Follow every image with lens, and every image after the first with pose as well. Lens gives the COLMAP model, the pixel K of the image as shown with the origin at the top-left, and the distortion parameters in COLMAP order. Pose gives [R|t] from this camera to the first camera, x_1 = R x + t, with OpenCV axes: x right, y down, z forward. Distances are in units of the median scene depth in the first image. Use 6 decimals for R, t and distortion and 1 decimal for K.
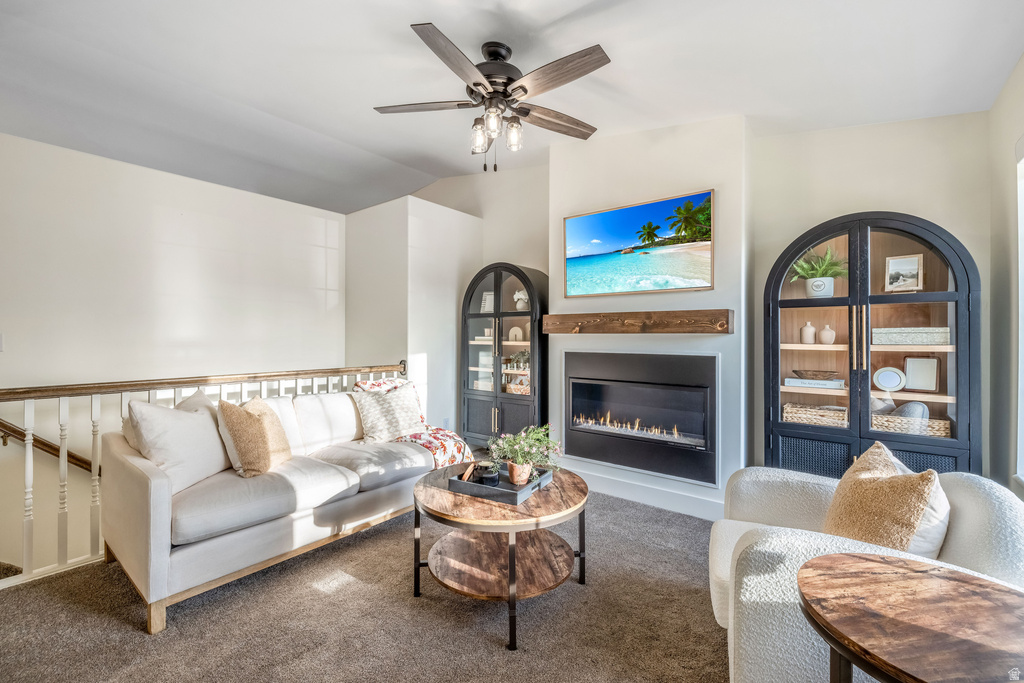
lens RADIAL K [[425.6, 0, 510.9], [0, 425.6, 337.1], [0, 0, 1]] dist [-0.001201, -0.000802]
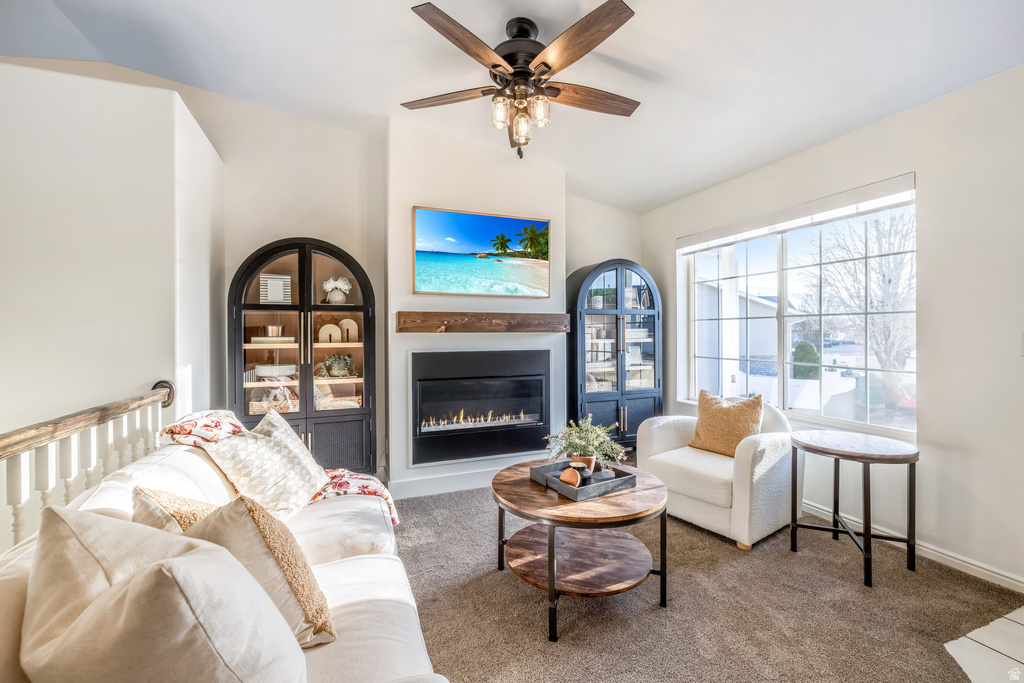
lens RADIAL K [[425.6, 0, 508.1], [0, 425.6, 337.1], [0, 0, 1]] dist [-0.001201, -0.000802]
pose [[0.511259, -0.008050, 0.859389, -0.627356], [0.008676, 0.999954, 0.004205, -0.001284], [-0.859383, 0.005306, 0.511305, 0.403679]]
